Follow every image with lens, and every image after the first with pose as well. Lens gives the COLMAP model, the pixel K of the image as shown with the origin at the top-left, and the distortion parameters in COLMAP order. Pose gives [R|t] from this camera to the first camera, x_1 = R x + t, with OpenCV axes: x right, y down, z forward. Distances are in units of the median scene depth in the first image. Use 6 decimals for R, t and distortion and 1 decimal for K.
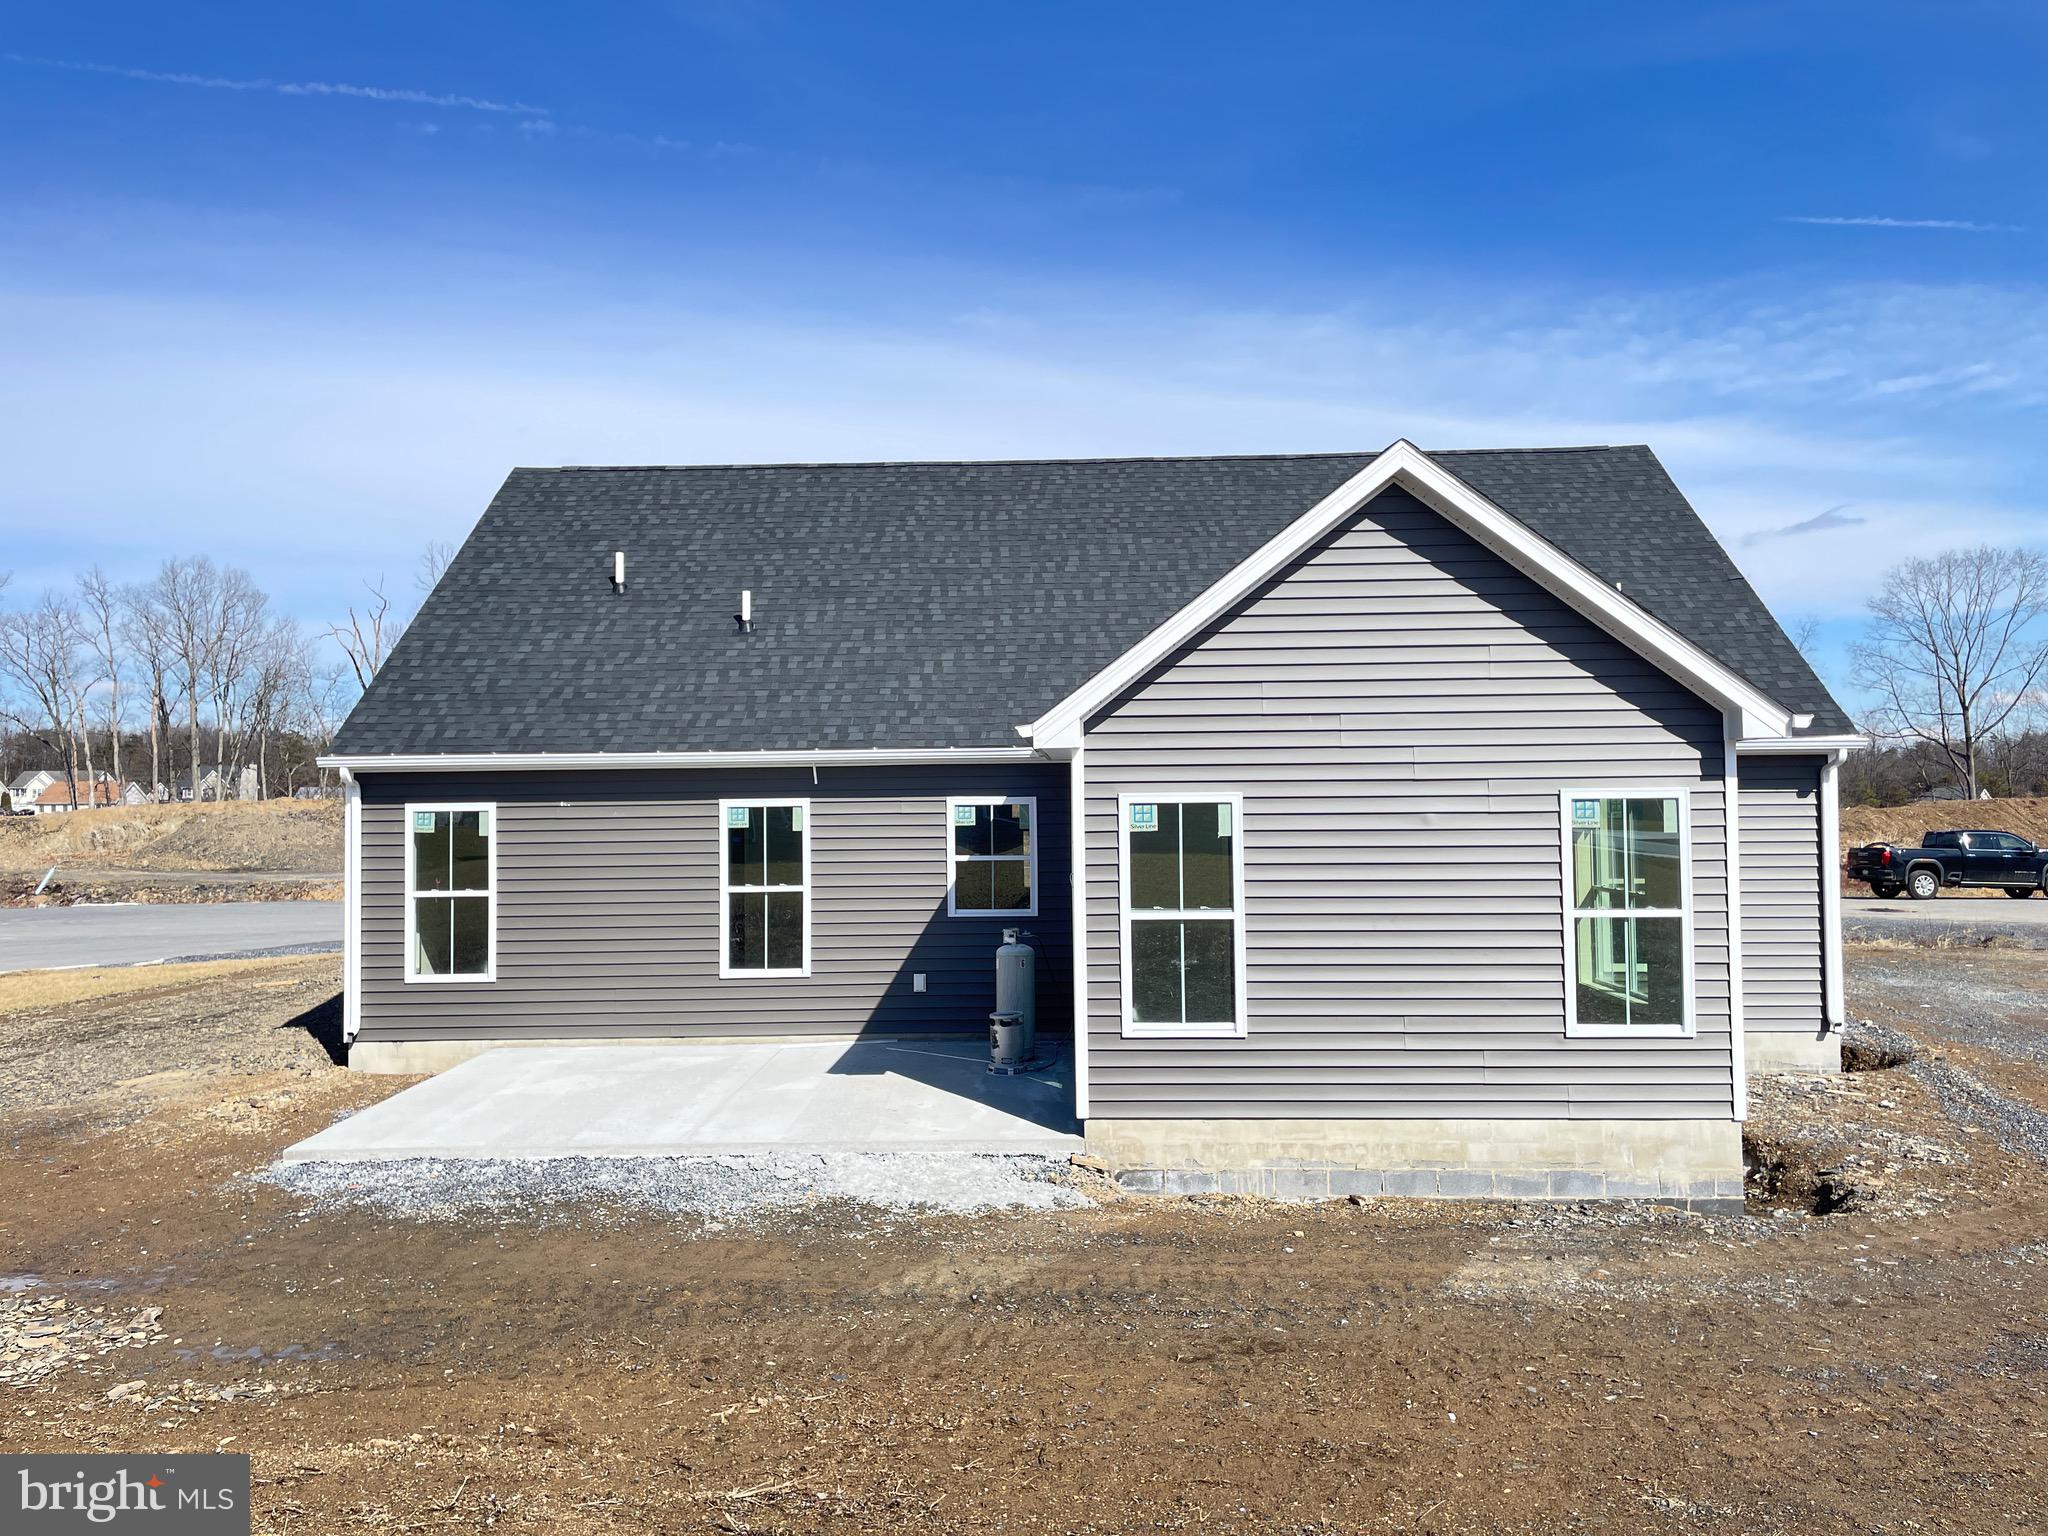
lens RADIAL K [[1548.4, 0, 1038.3], [0, 1548.4, 763.9], [0, 0, 1]] dist [0.099560, -0.135119]
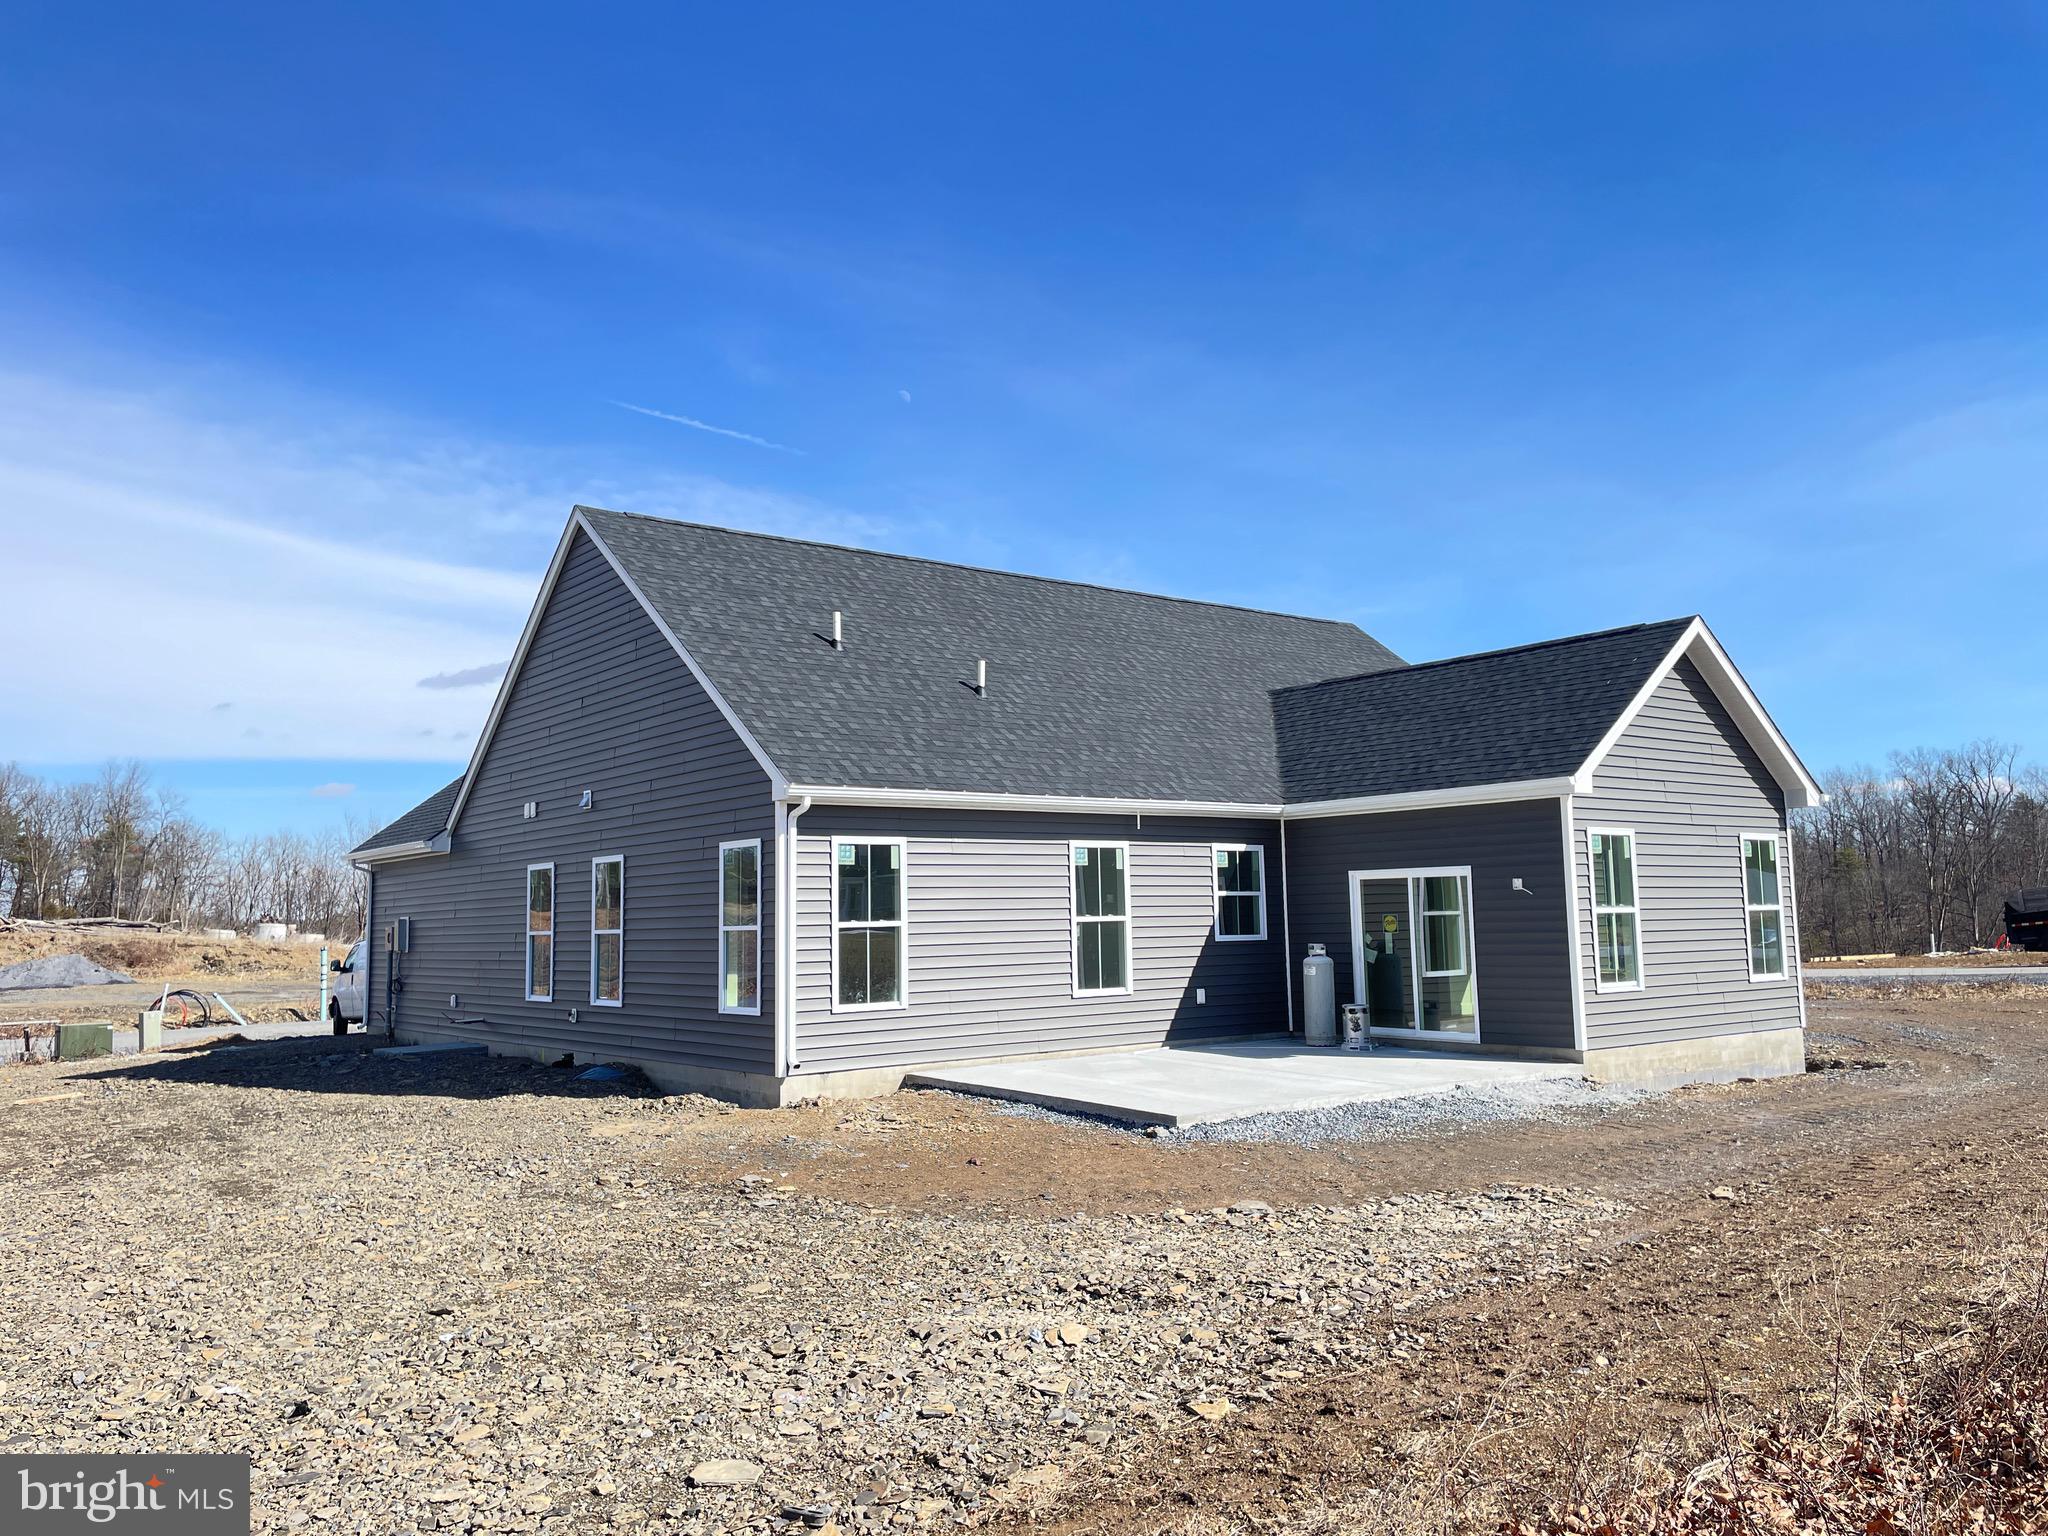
lens RADIAL K [[1548.4, 0, 1038.3], [0, 1548.4, 763.9], [0, 0, 1]] dist [0.099560, -0.135119]
pose [[0.765700, 0.060997, 0.640299, -0.960163], [-0.003875, 0.995912, -0.090240, 0.070223], [-0.643186, 0.066616, 0.762807, 0.143401]]
